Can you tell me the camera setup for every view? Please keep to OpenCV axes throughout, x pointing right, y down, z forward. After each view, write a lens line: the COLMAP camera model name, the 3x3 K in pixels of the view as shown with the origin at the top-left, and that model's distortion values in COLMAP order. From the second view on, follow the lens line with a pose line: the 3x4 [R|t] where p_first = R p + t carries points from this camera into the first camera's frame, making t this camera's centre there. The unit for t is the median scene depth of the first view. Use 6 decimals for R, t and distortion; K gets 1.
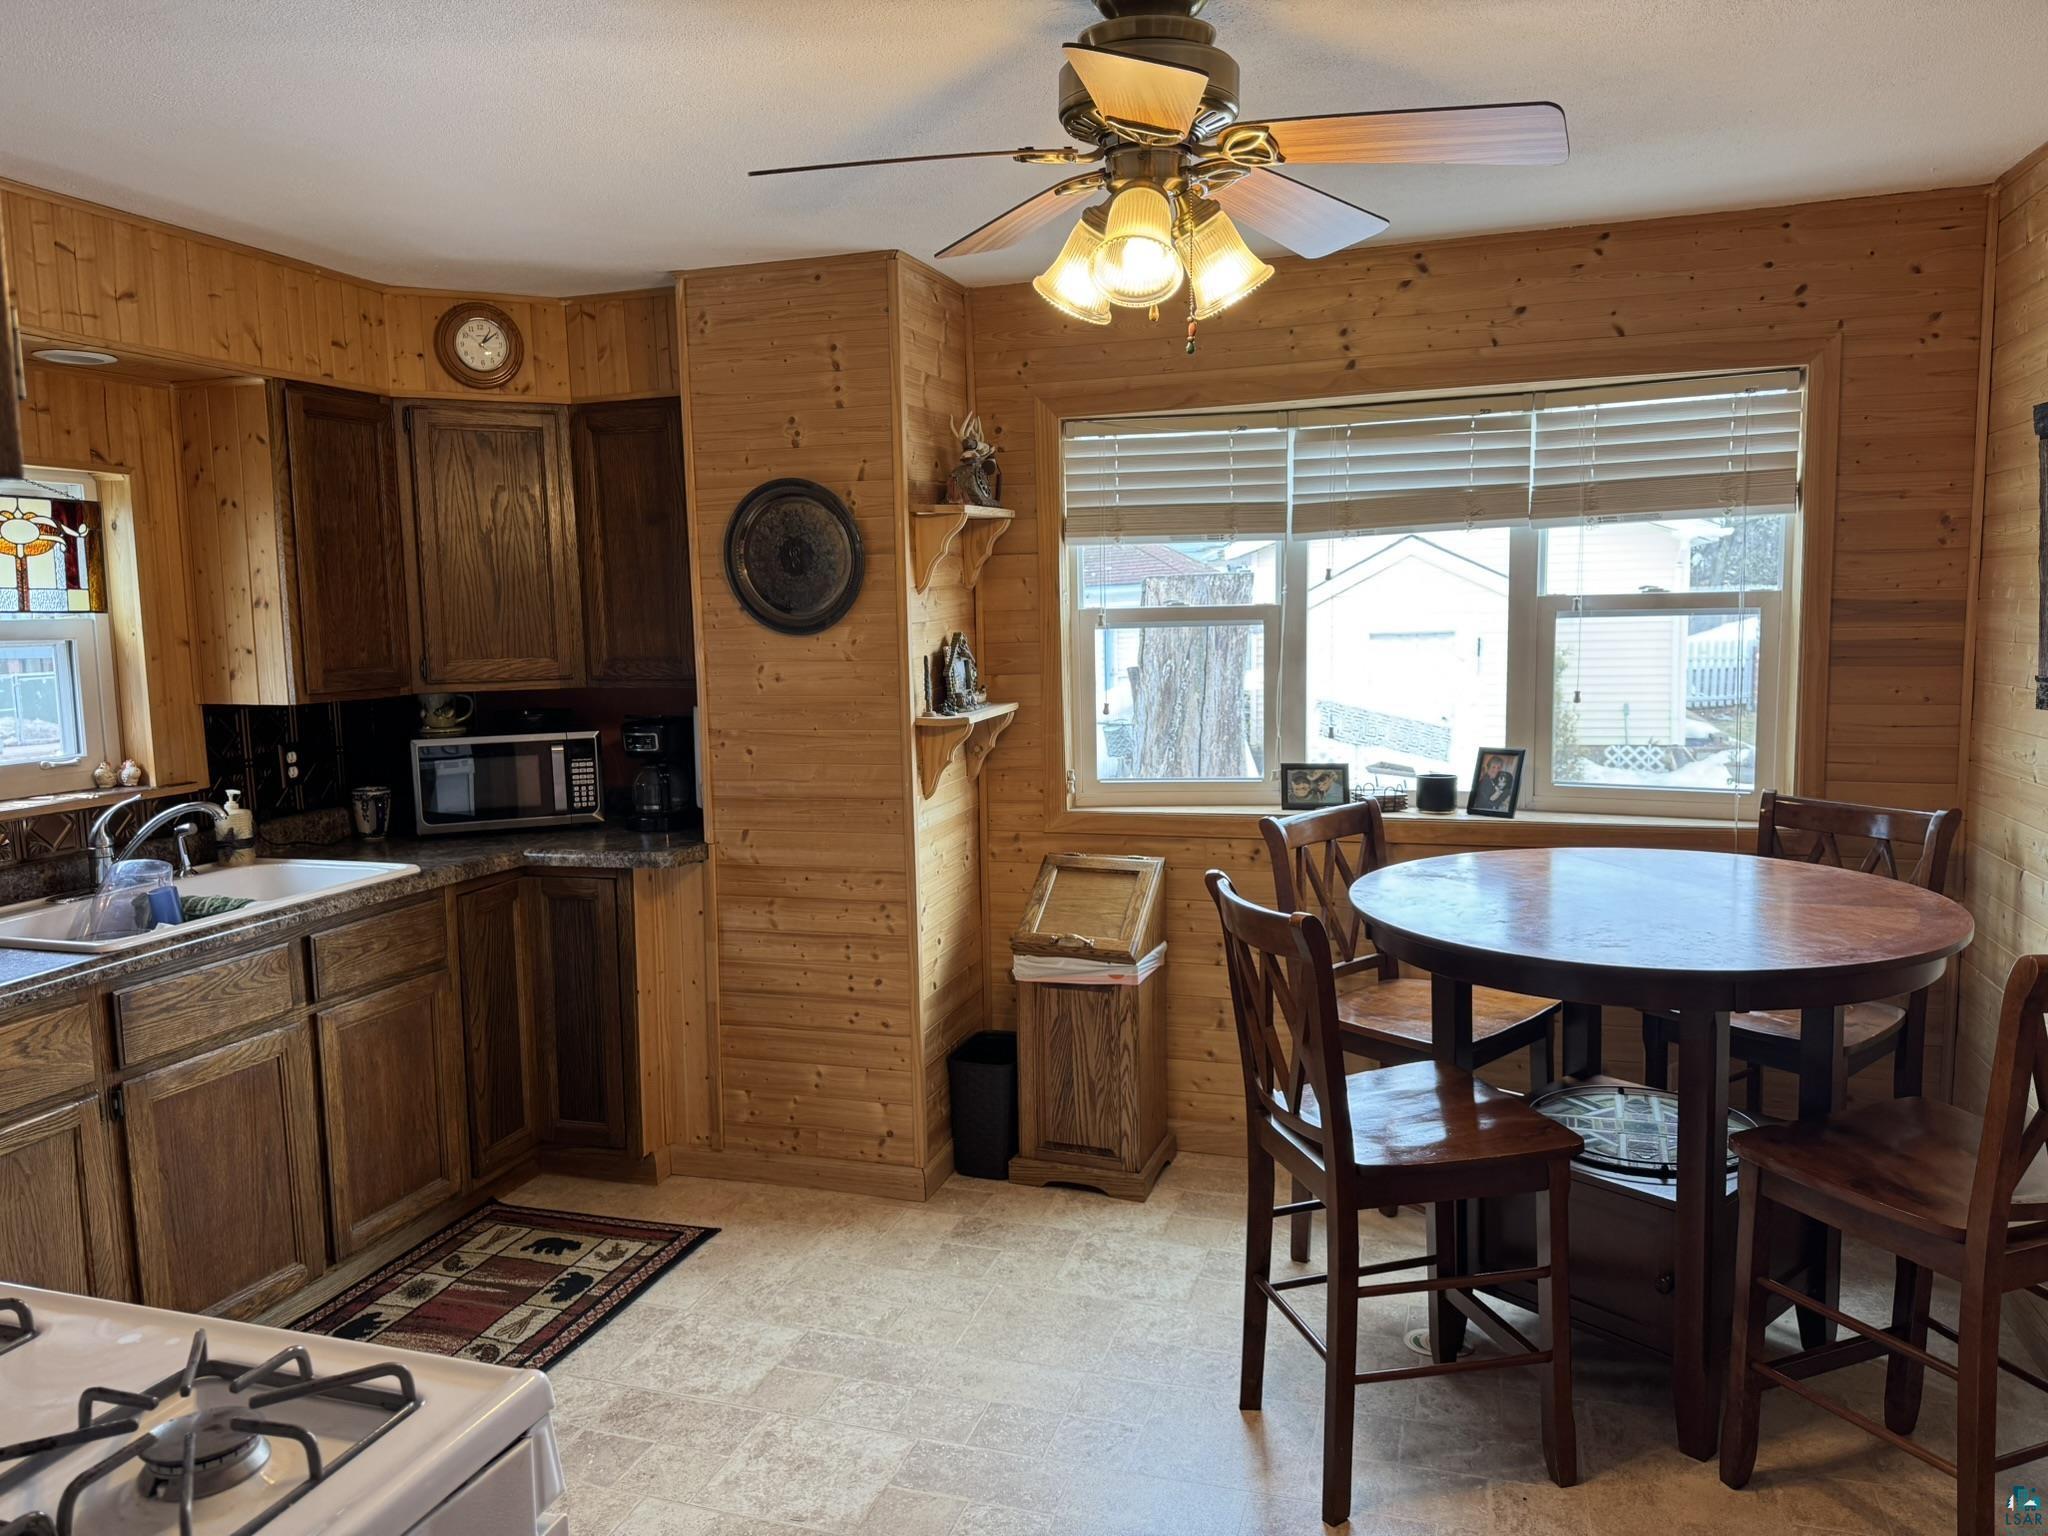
lens RADIAL K [[1461.5, 0, 1044.6], [0, 1461.5, 770.7], [0, 0, 1]] dist [0.028104, -0.073521]
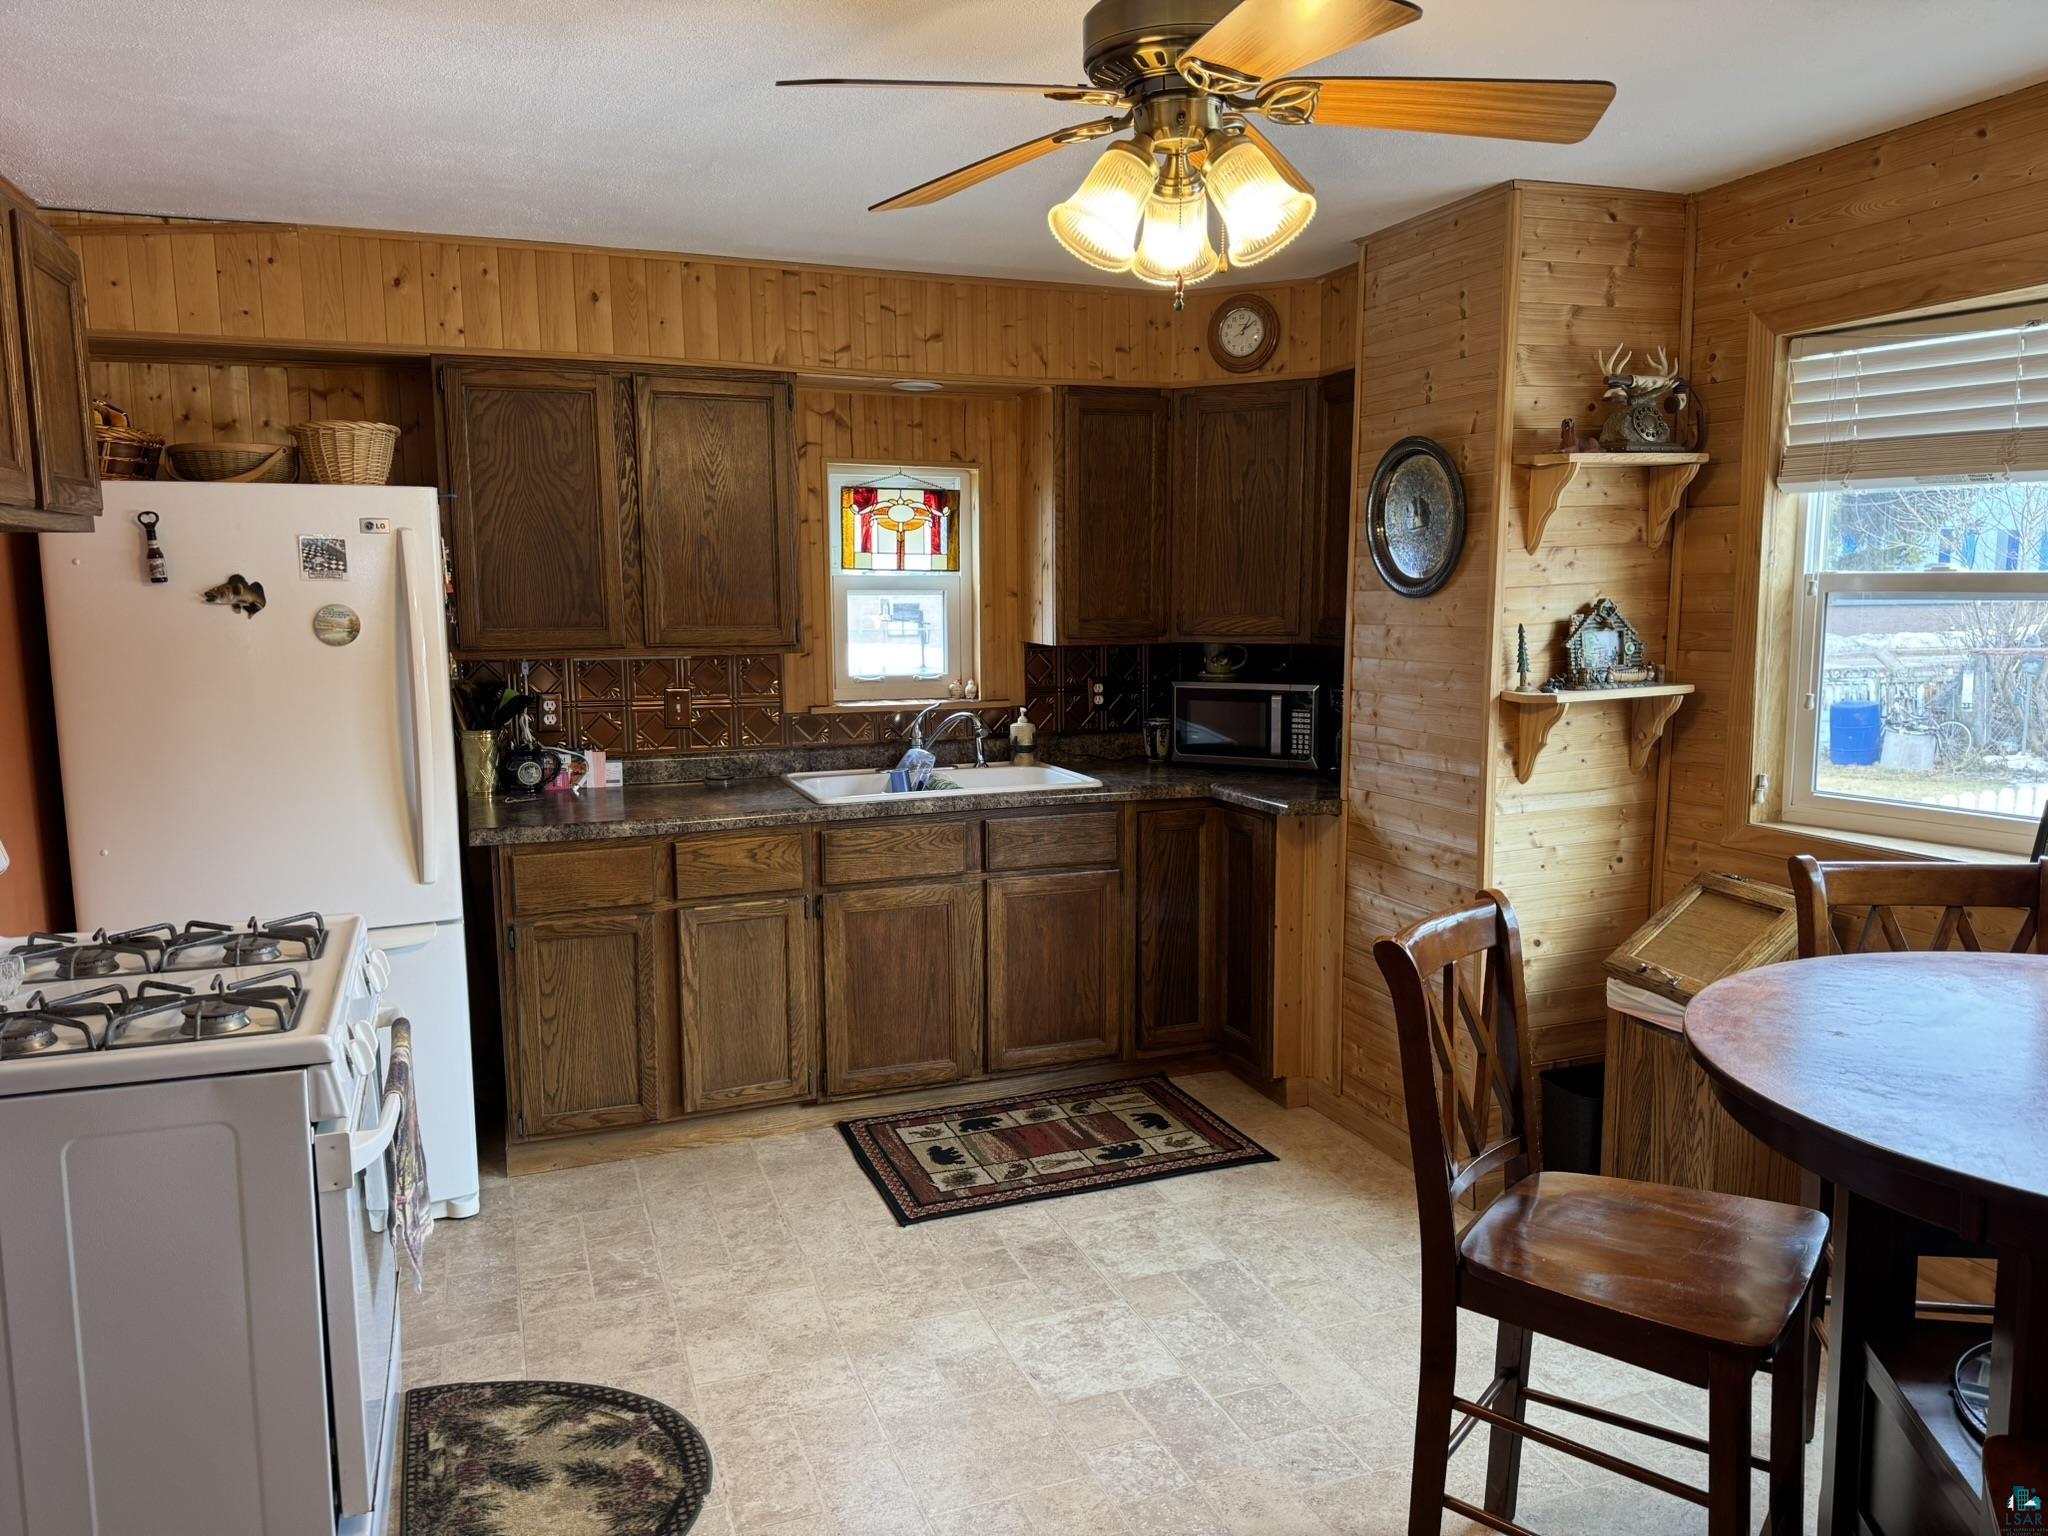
lens RADIAL K [[1461.5, 0, 1032.8], [0, 1461.5, 796.7], [0, 0, 1]] dist [0.028104, -0.073521]
pose [[0.585951, 0.131158, -0.799662, 0.485739], [-0.093085, 0.991177, 0.094361, -0.030741], [0.804982, 0.019146, 0.592990, 0.220521]]
